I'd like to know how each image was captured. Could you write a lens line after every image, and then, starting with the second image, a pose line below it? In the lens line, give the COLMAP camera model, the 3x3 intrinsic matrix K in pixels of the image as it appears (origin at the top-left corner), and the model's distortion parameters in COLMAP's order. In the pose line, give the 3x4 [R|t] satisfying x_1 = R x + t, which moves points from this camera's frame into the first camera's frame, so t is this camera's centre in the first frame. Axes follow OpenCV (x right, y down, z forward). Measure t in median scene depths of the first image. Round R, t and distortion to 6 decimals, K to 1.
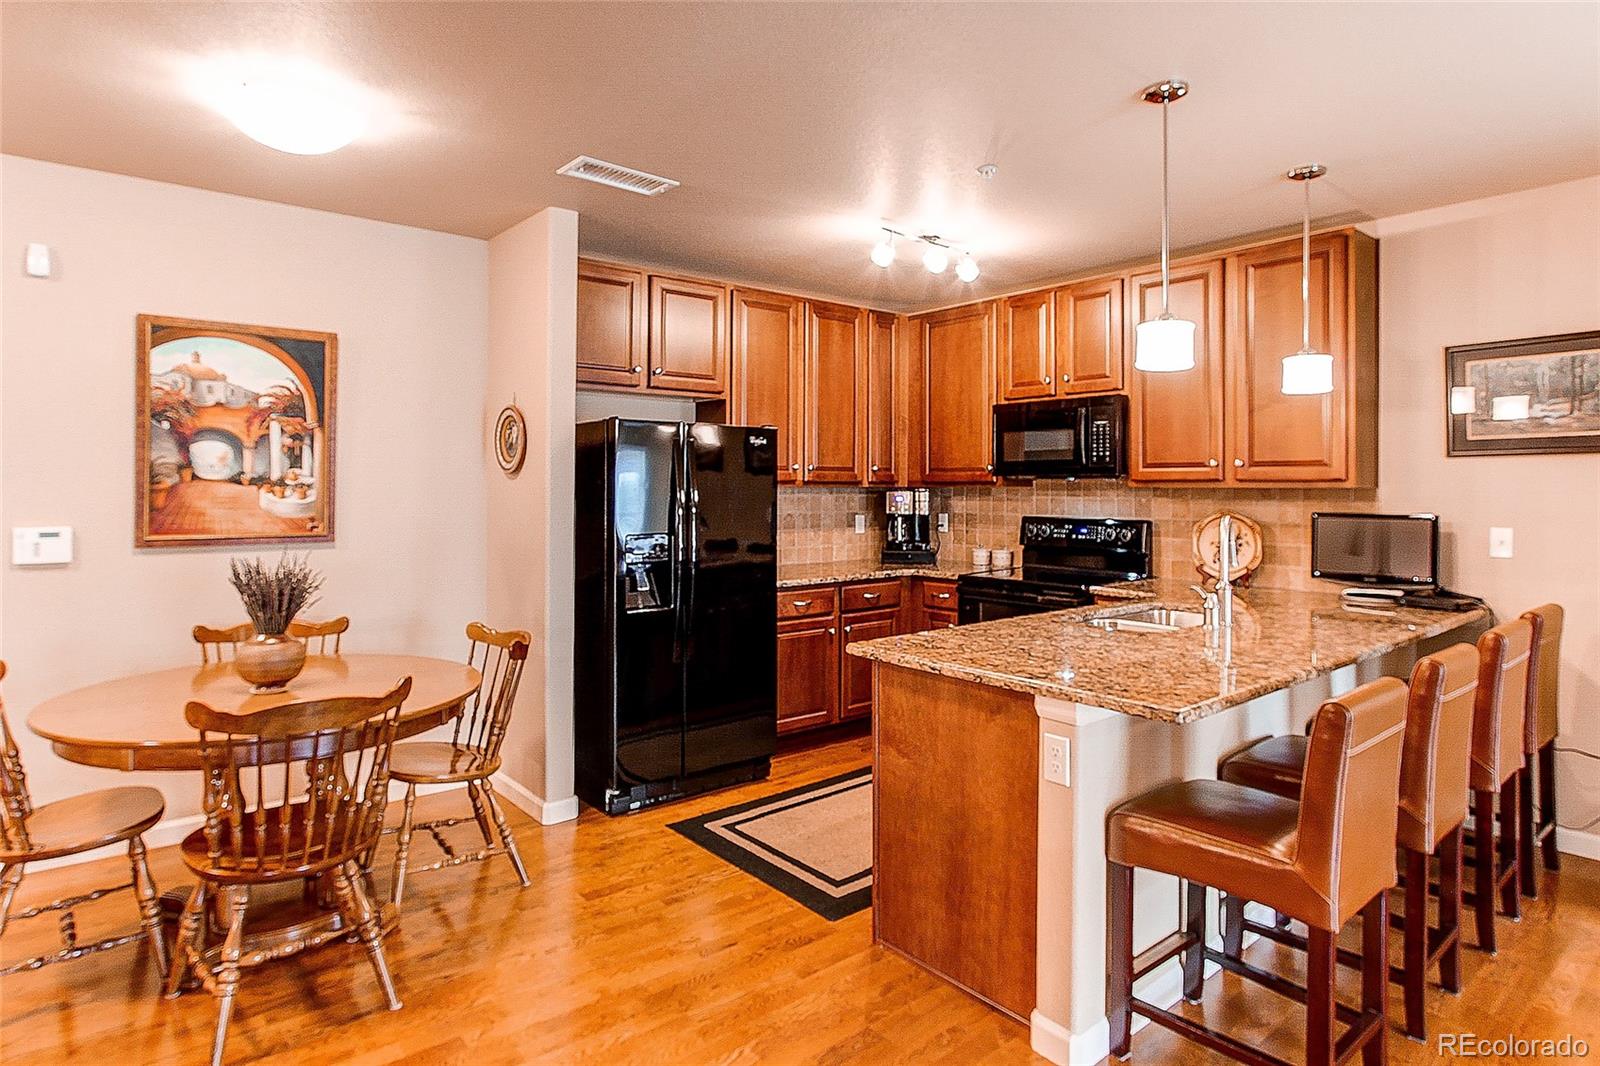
lens RADIAL K [[894.3, 0, 797.8], [0, 894.3, 482.7], [0, 0, 1]] dist [-0.002668, 0.000423]
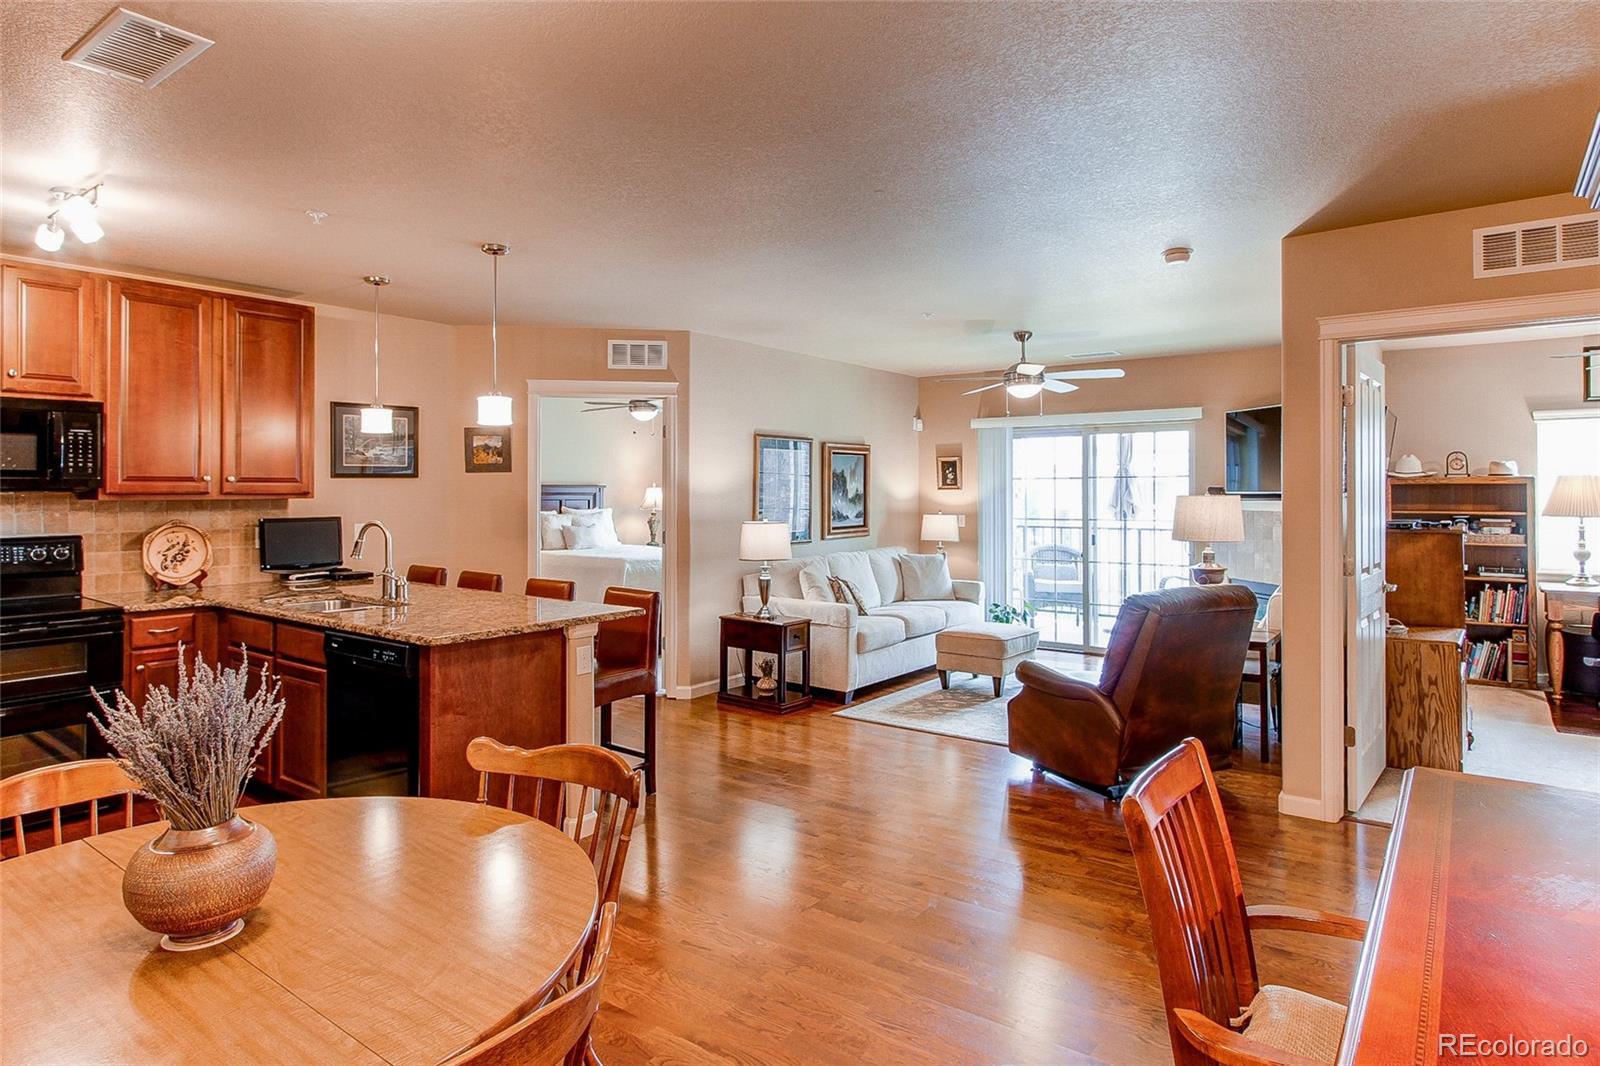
lens RADIAL K [[914.5, 0, 791.3], [0, 914.5, 484.2], [0, 0, 1]] dist [-0.032325, 0.022731]
pose [[-0.243293, 0.007116, 0.969927, -0.749913], [-0.002542, 0.999965, -0.007974, -0.006765], [-0.969950, -0.004406, -0.243266, 0.518582]]
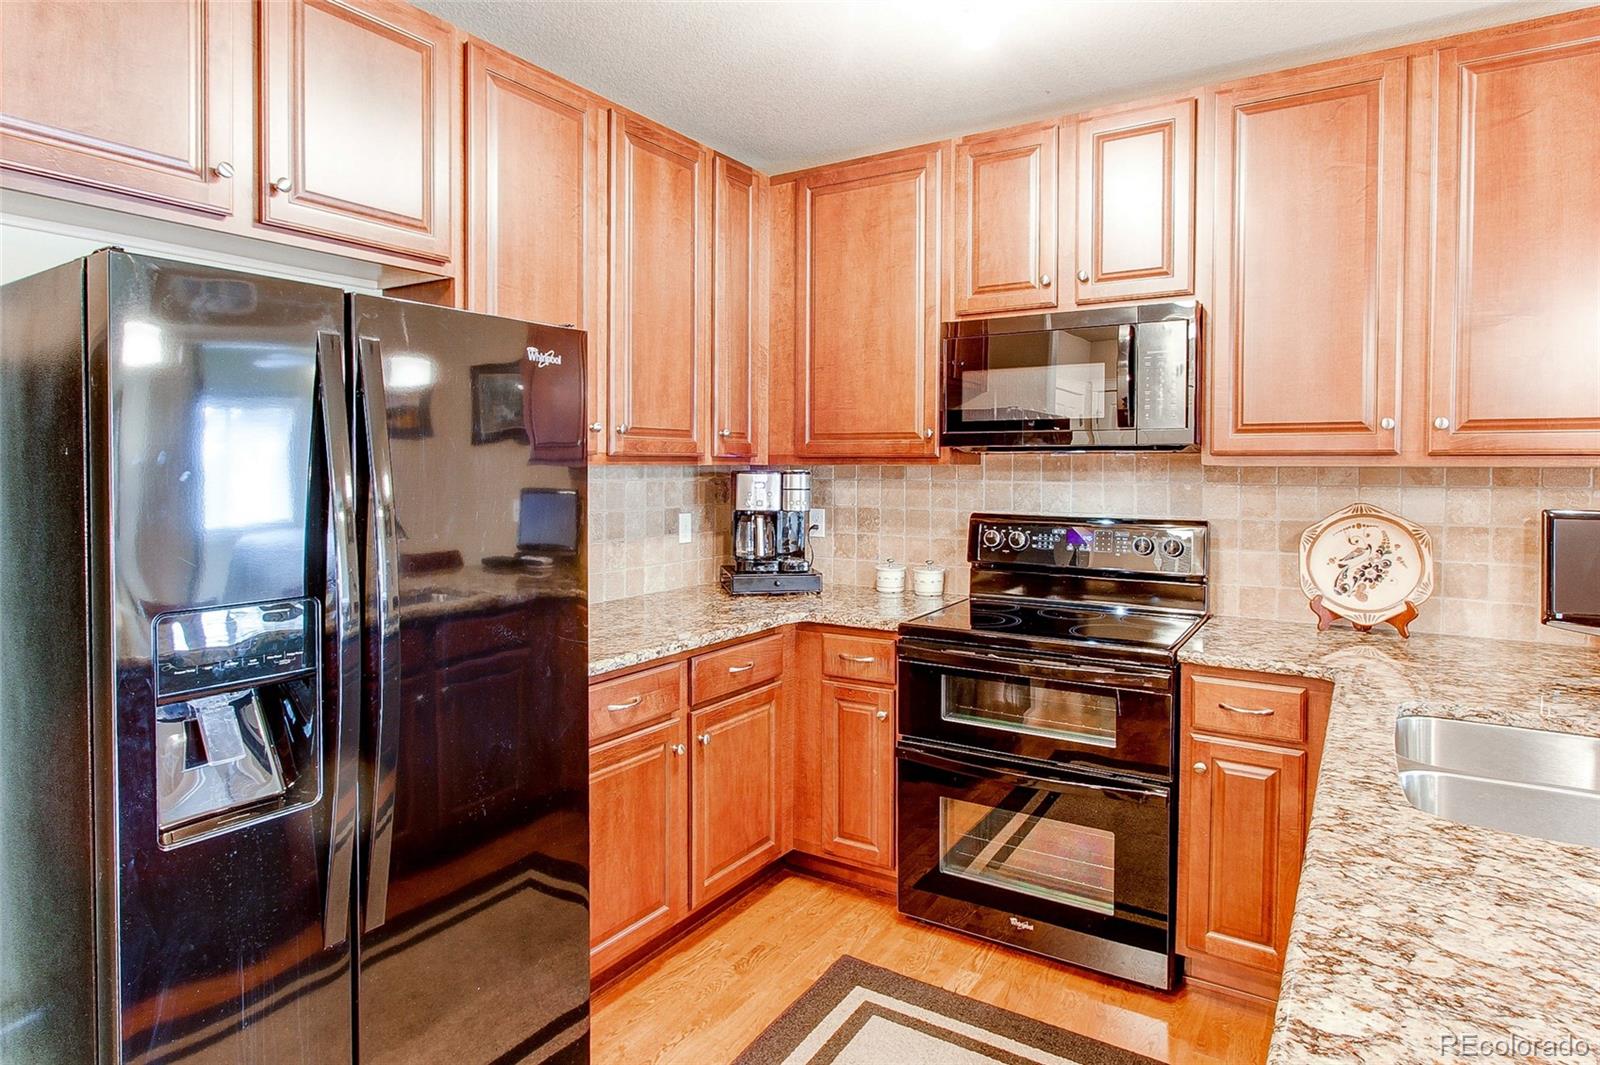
lens RADIAL K [[914.5, 0, 791.3], [0, 914.5, 483.7], [0, 0, 1]] dist [-0.032325, 0.022731]
pose [[0.952285, -0.006819, 0.305135, -0.061680], [-0.001394, 0.999643, 0.026689, 0.001103], [-0.305208, -0.025841, 0.951935, 0.523506]]
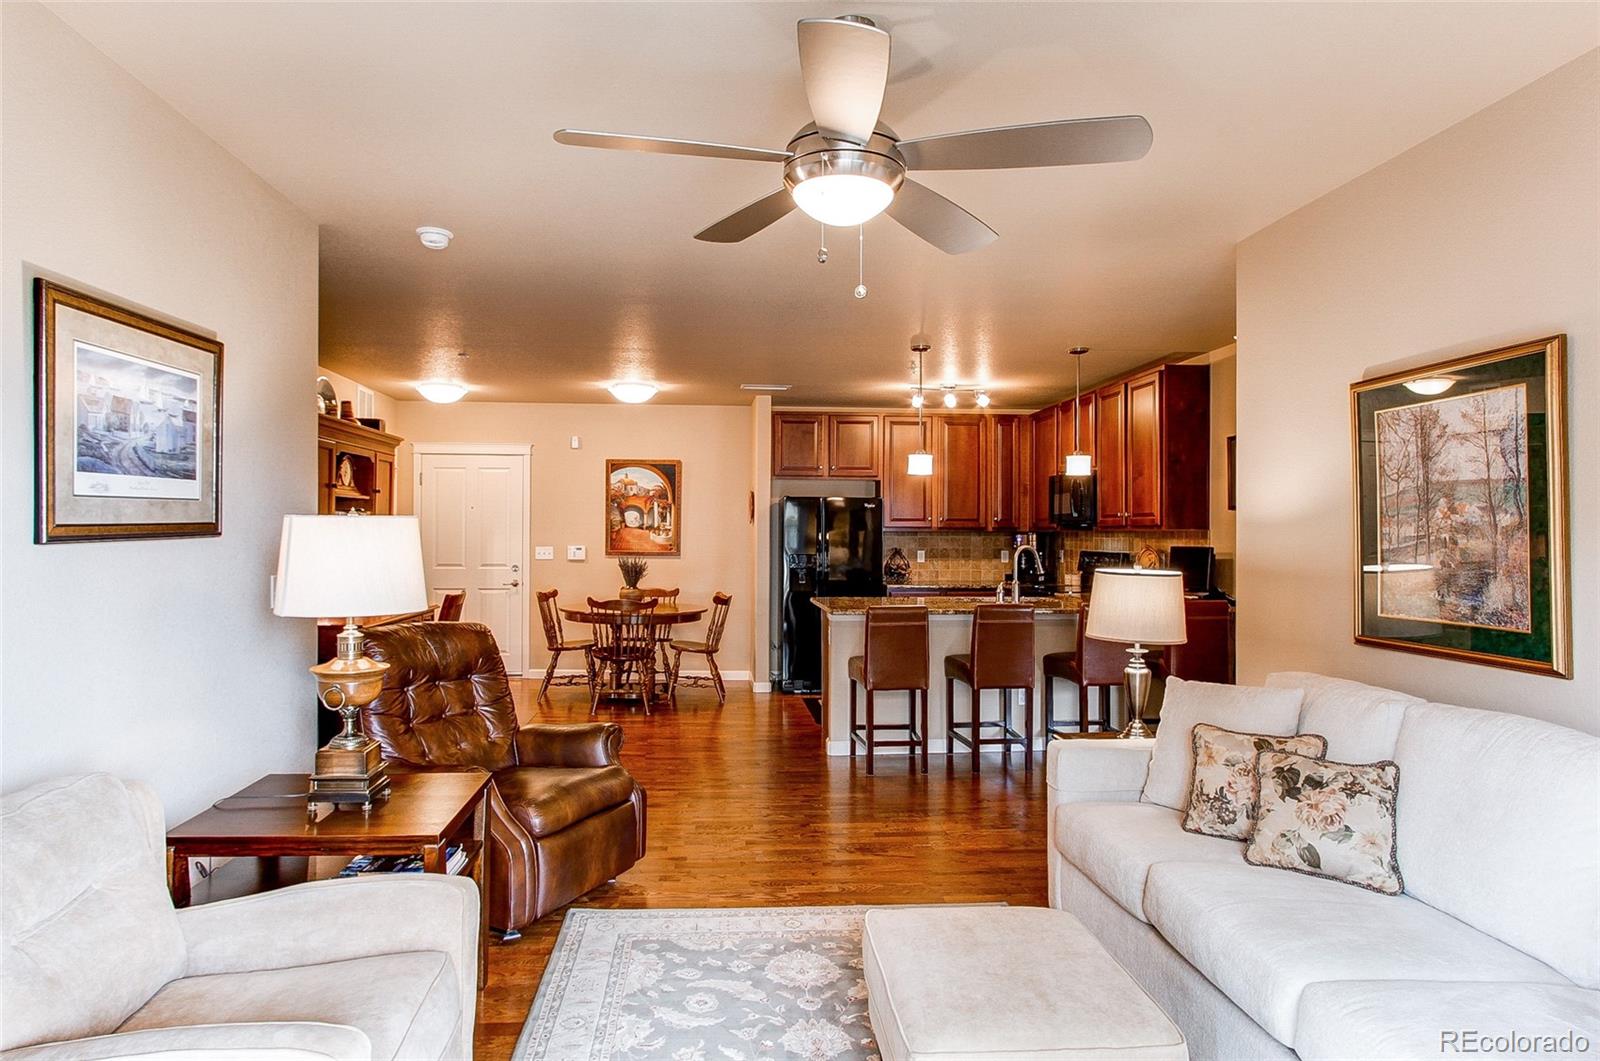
lens RADIAL K [[938.1, 0, 762.4], [0, 938.1, 526.1], [0, 0, 1]] dist [-0.001176, -0.000173]
pose [[0.808762, -0.004179, -0.588121, 0.848423], [0.000503, 0.999979, -0.006413, 0.007434], [0.588135, 0.004891, 0.808748, -0.628022]]
